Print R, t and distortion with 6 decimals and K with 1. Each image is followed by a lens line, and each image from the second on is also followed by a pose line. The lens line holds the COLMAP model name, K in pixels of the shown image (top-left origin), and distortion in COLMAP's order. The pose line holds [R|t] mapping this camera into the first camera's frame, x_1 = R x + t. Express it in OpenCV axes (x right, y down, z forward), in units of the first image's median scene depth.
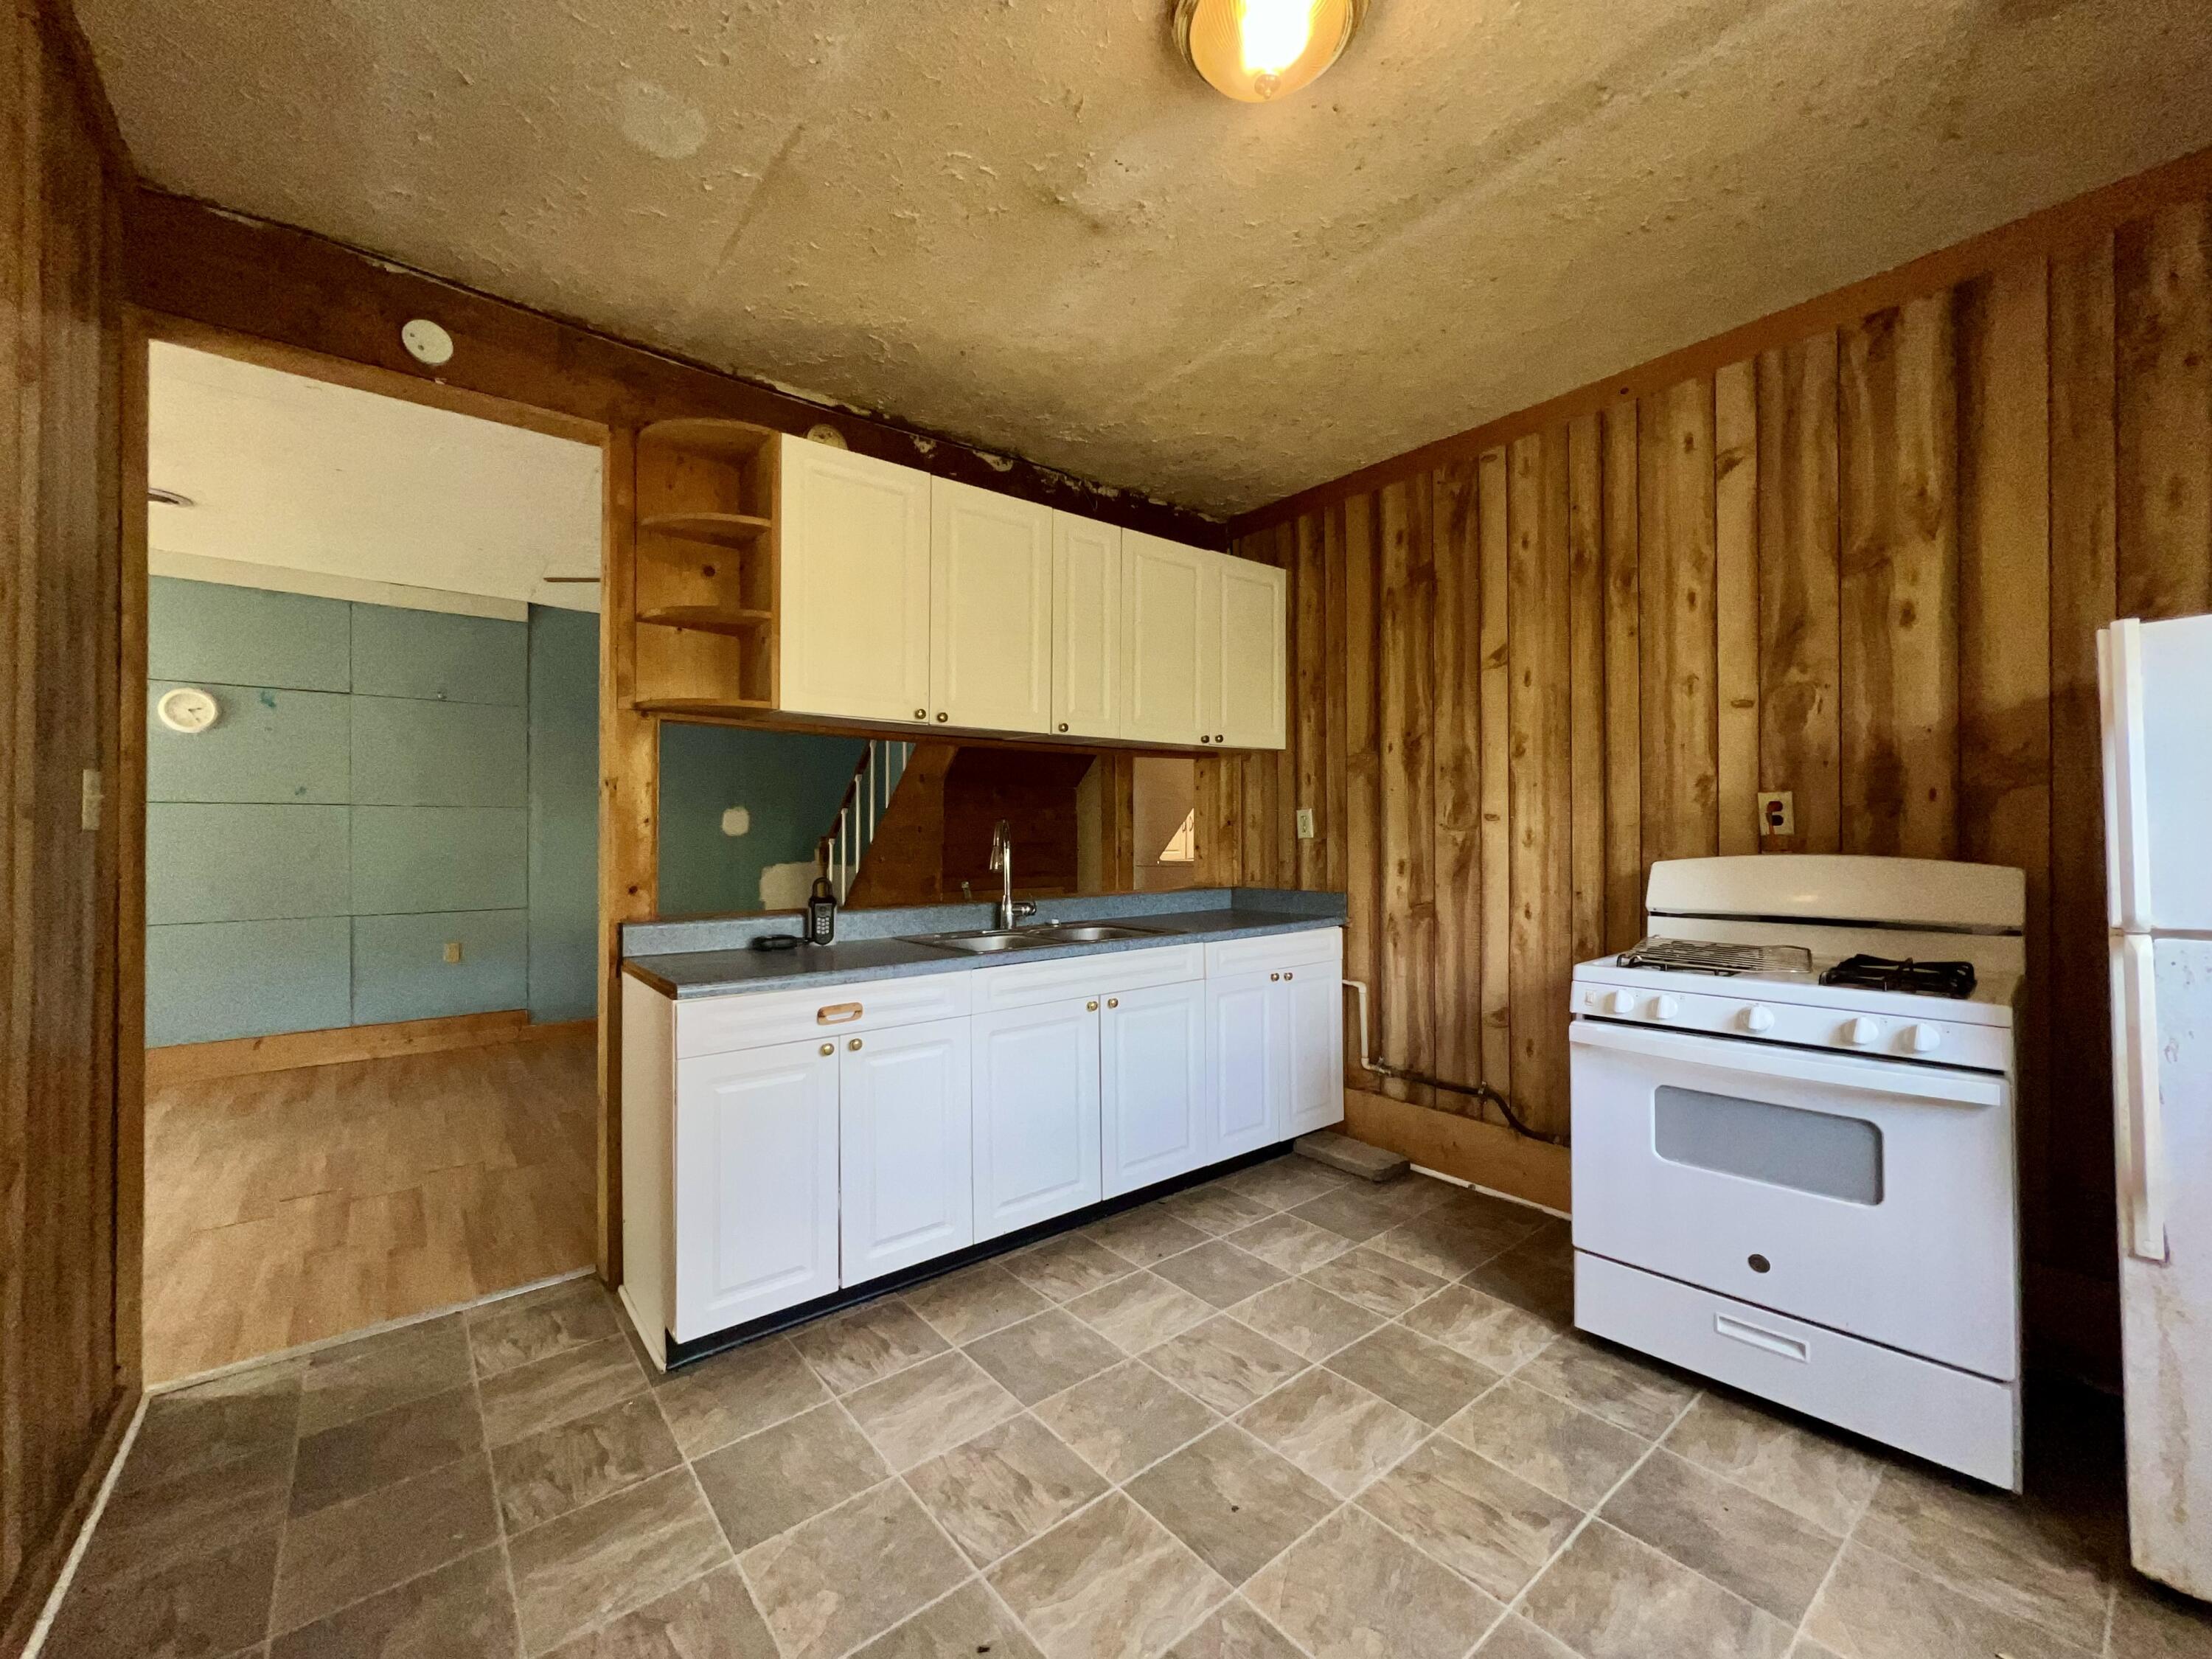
lens RADIAL K [[889.3, 0, 1106.5], [0, 889.3, 827.6], [0, 0, 1]] dist [-0.000248, -0.000138]
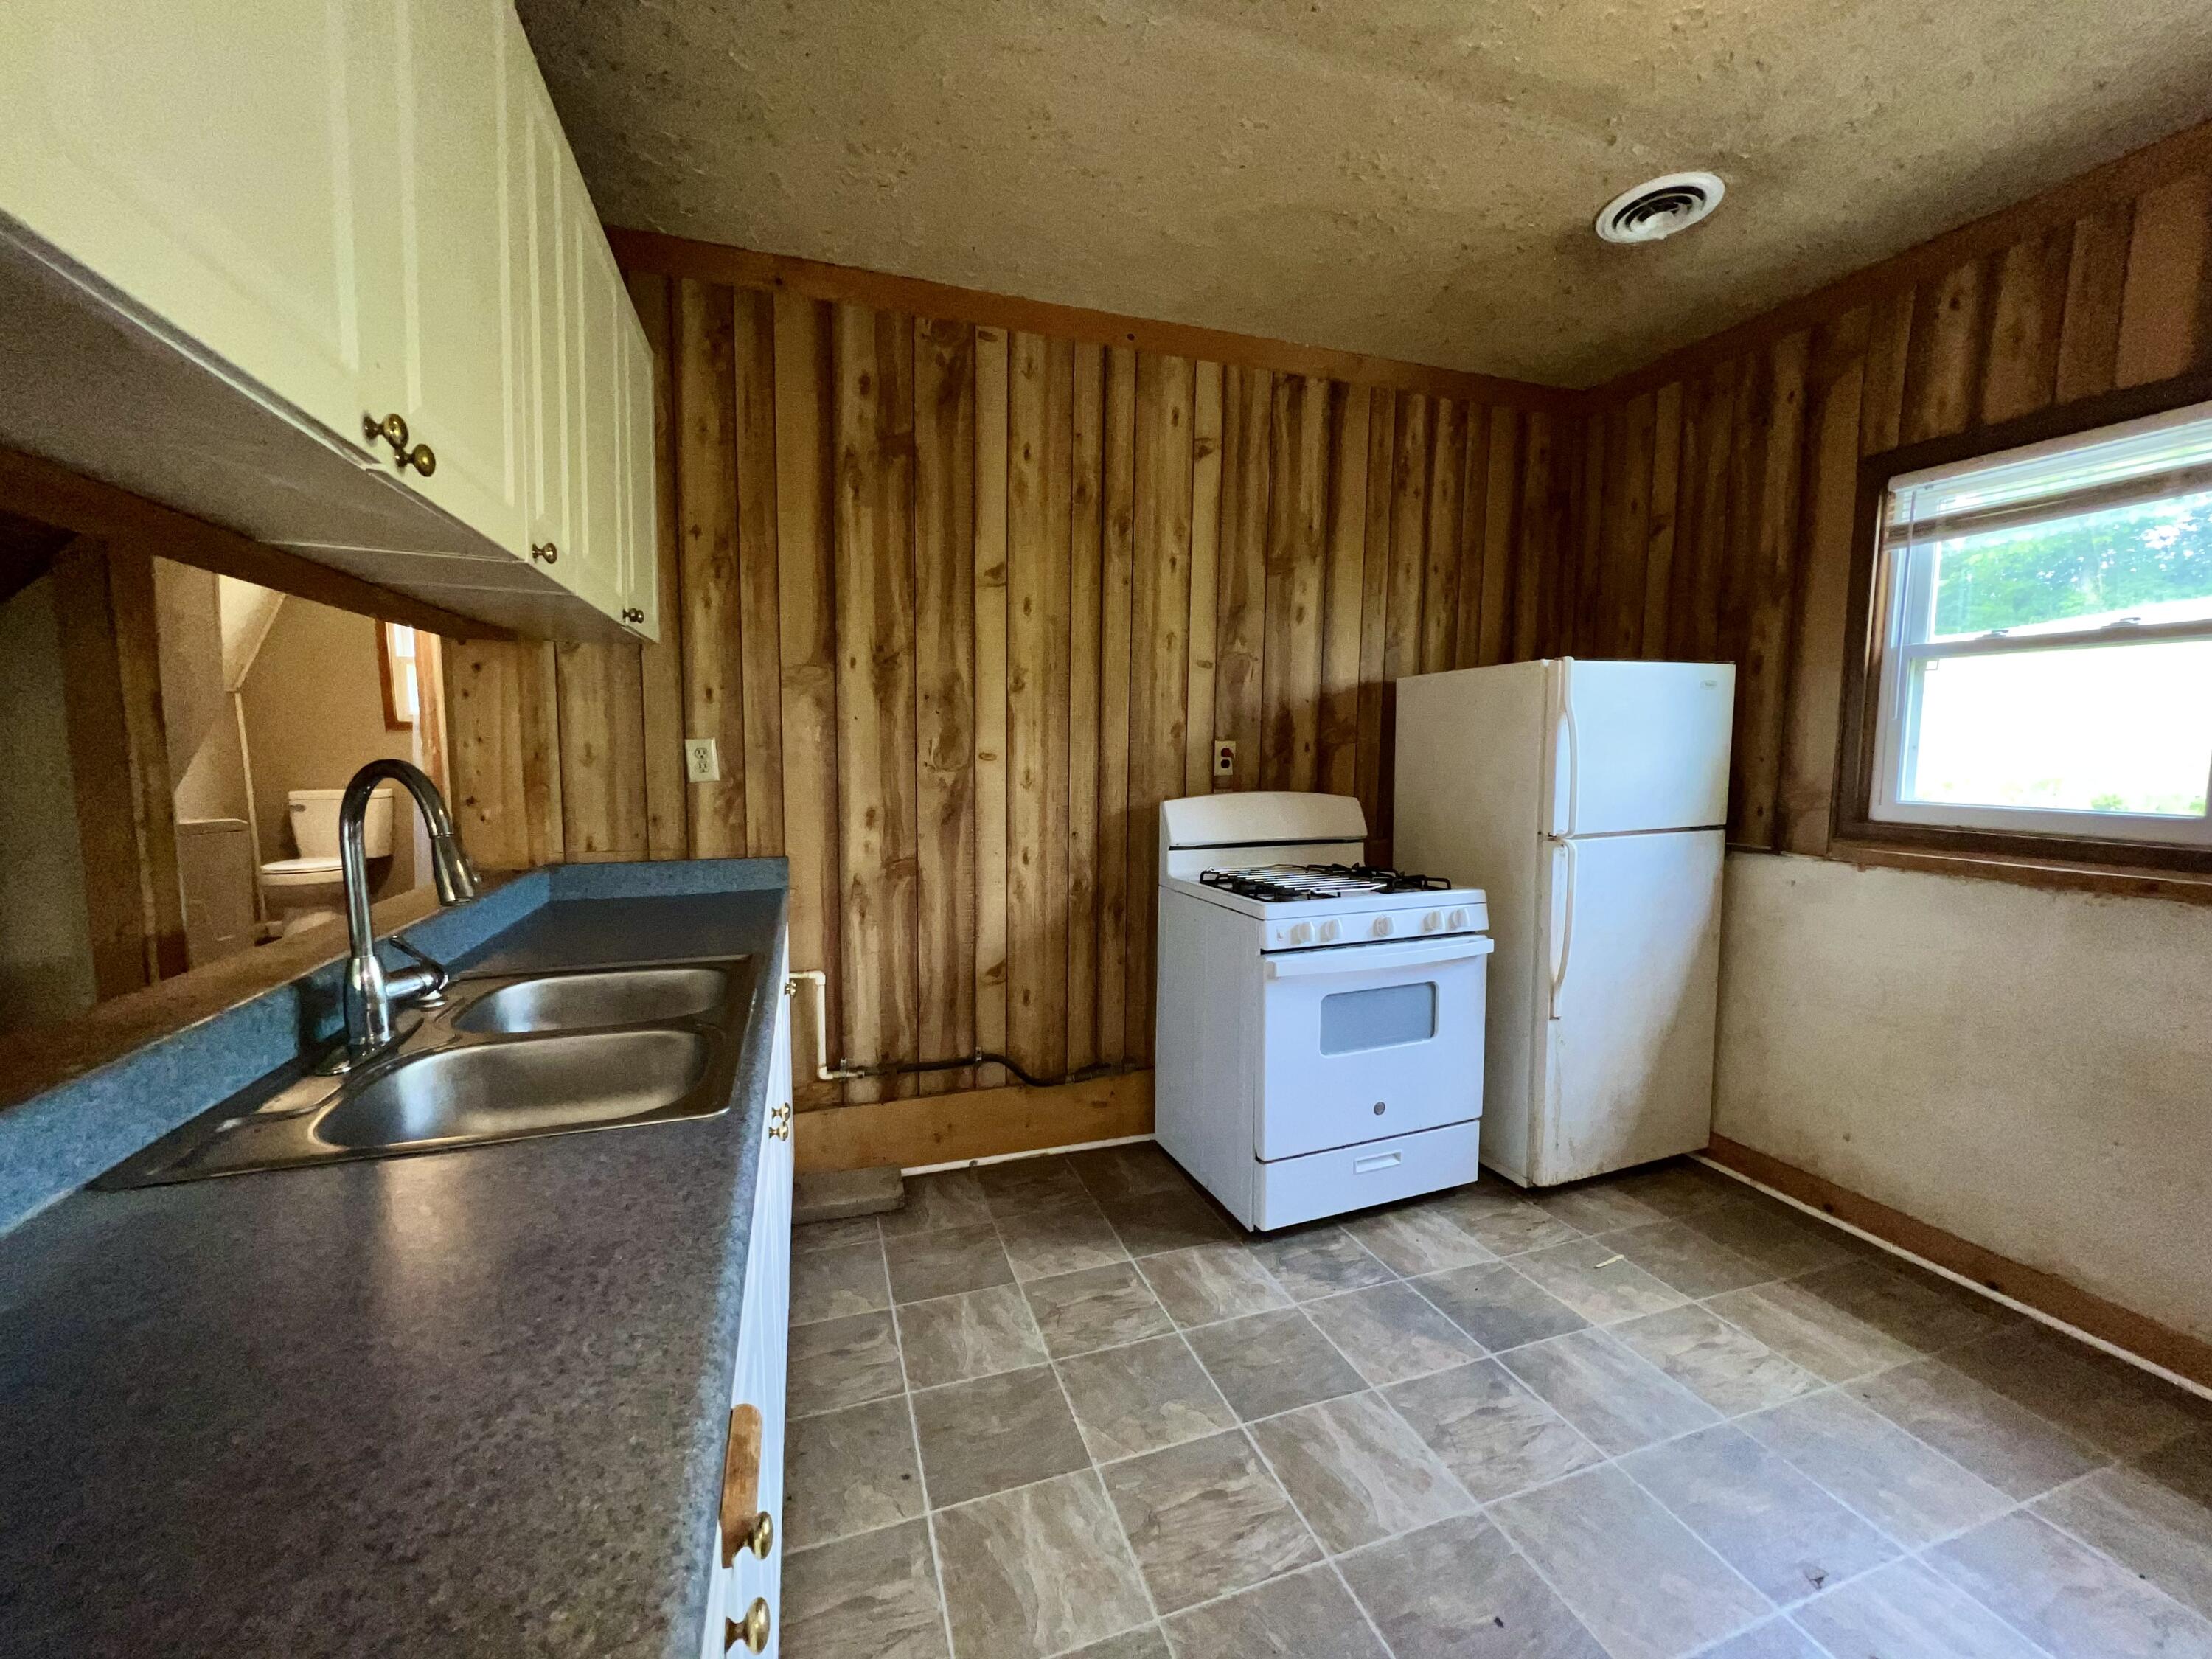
lens RADIAL K [[889.3, 0, 1108.9], [0, 889.3, 830.4], [0, 0, 1]] dist [-0.000248, -0.000138]
pose [[0.343859, -0.078570, 0.935728, -0.387324], [-0.014526, 0.995929, 0.088962, -0.019872], [-0.938909, -0.044183, 0.341318, 0.606963]]
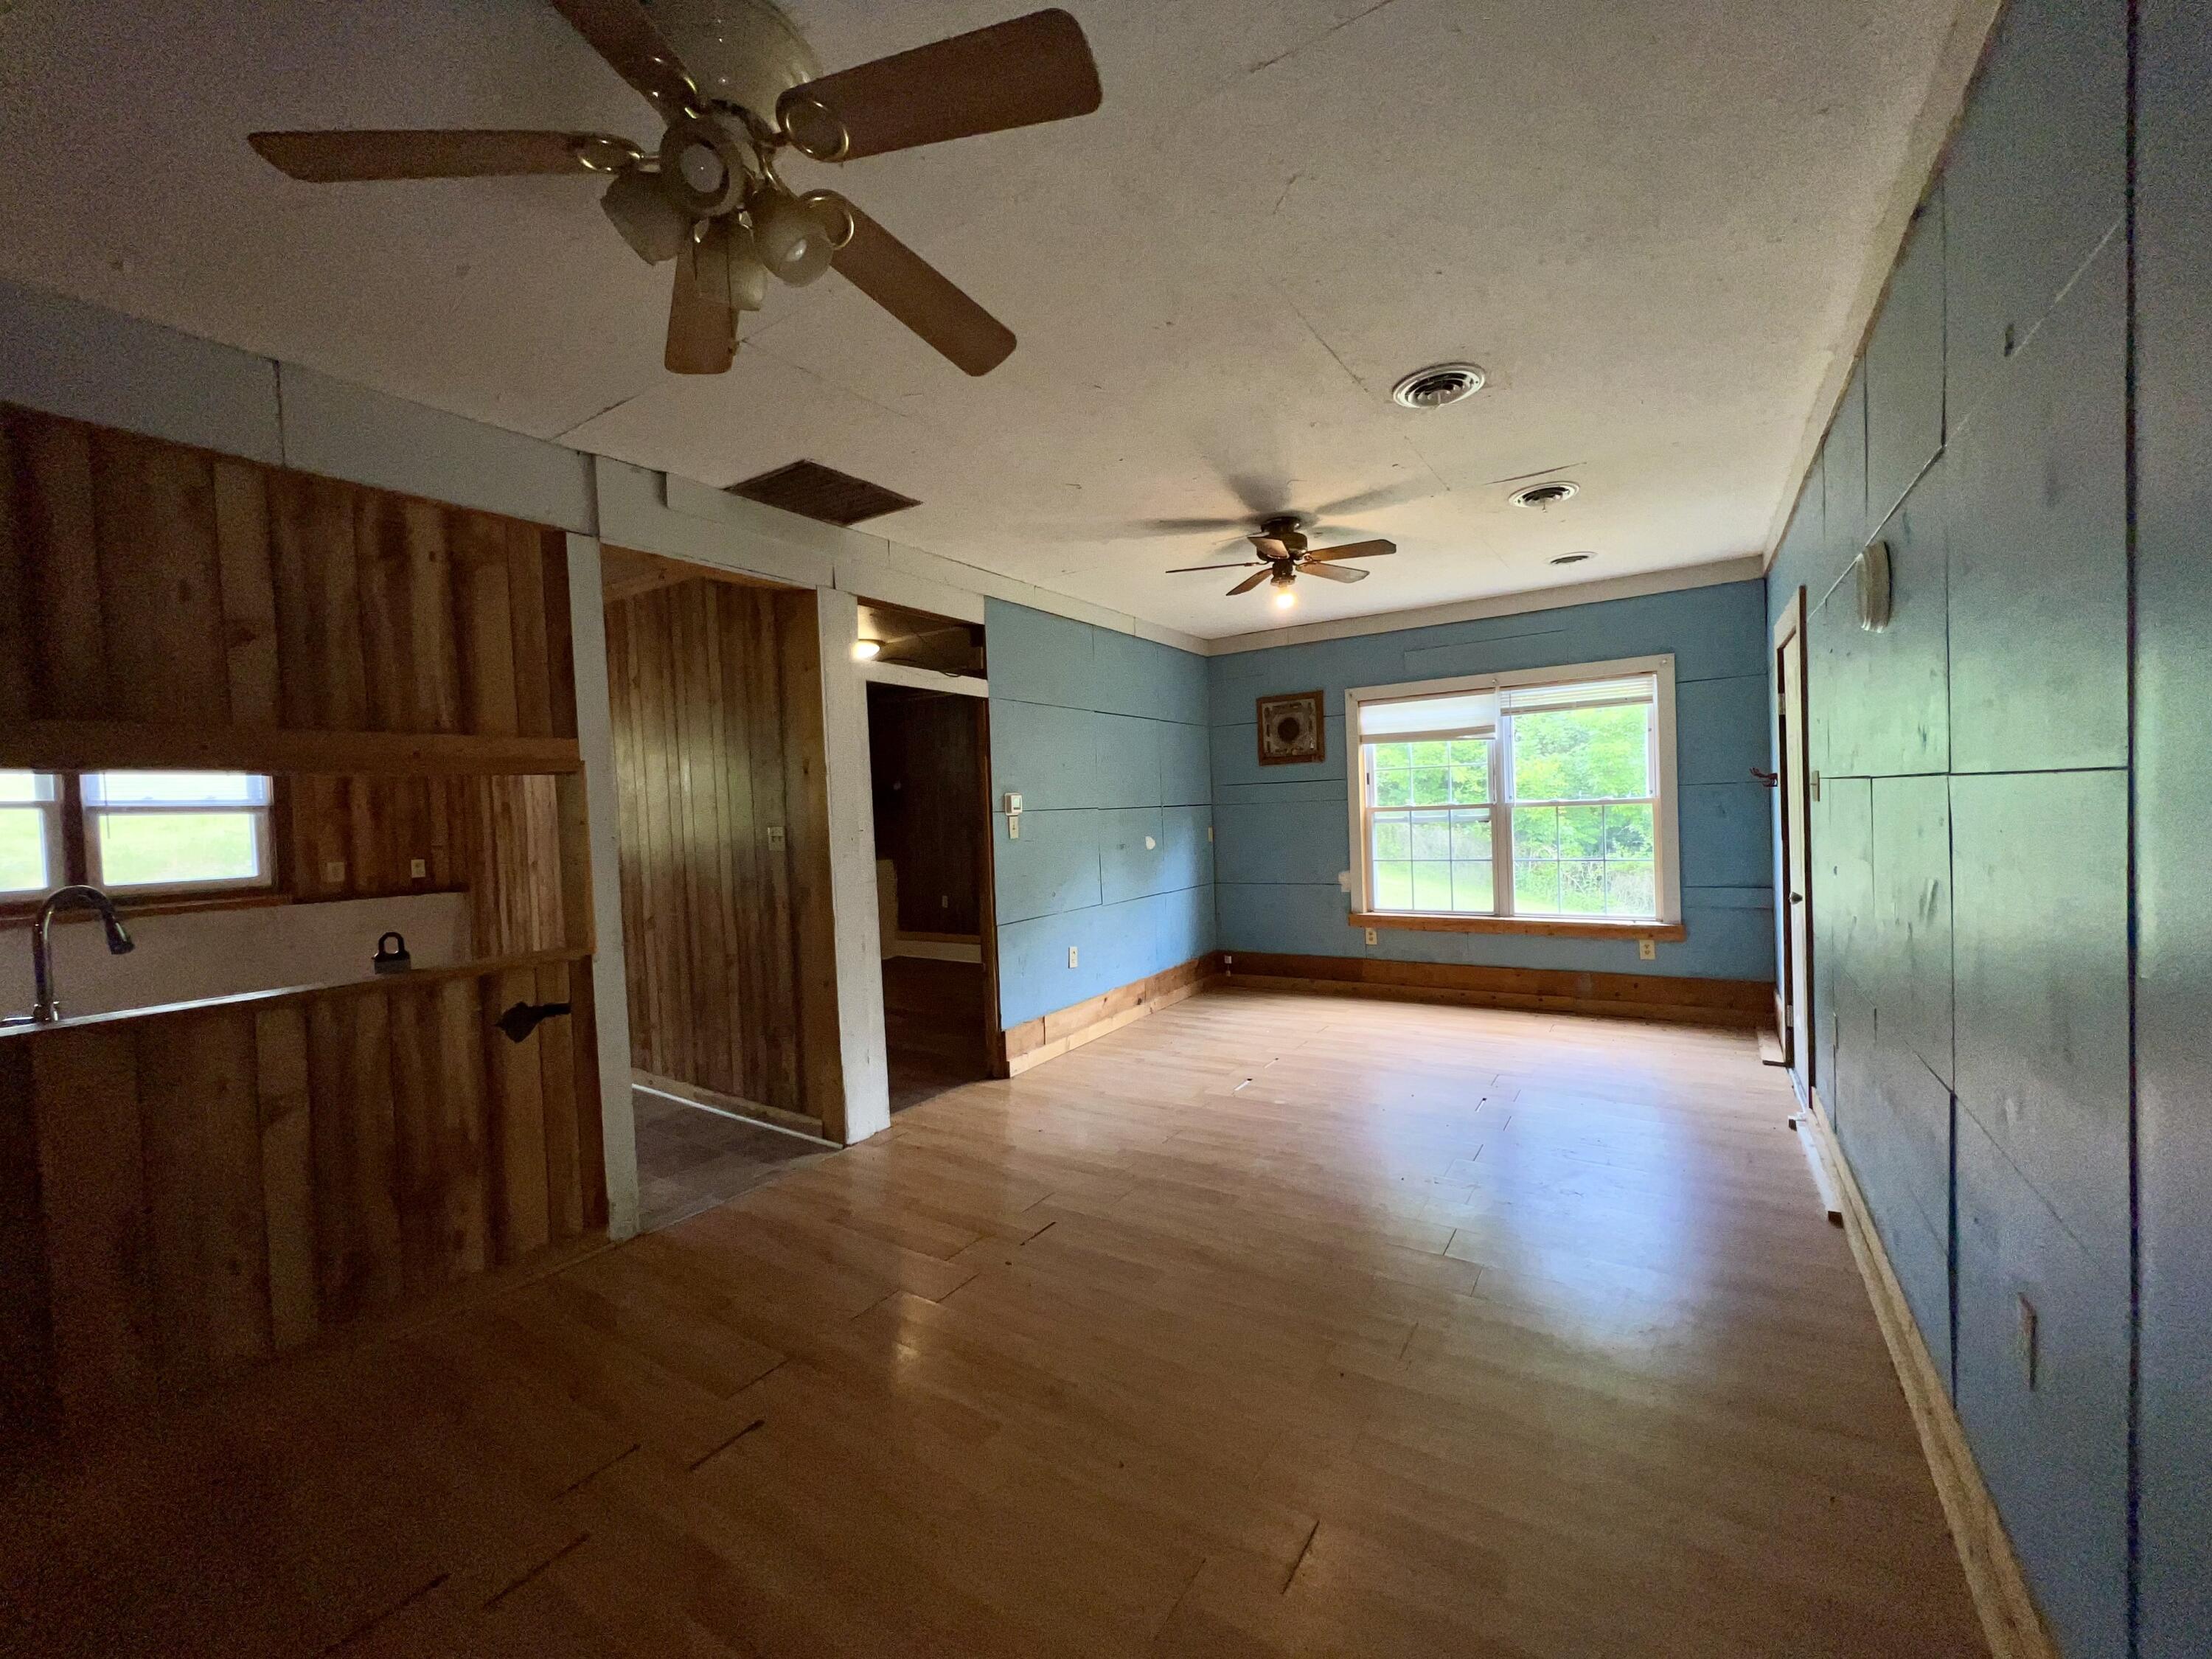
lens RADIAL K [[889.3, 0, 1099.6], [0, 889.3, 835.3], [0, 0, 1]] dist [-0.000248, -0.000138]
pose [[-0.951028, 0.046777, -0.305545, -0.714356], [0.039697, 0.998781, 0.029347, -0.043666], [0.306546, 0.015781, -0.951725, 2.024953]]
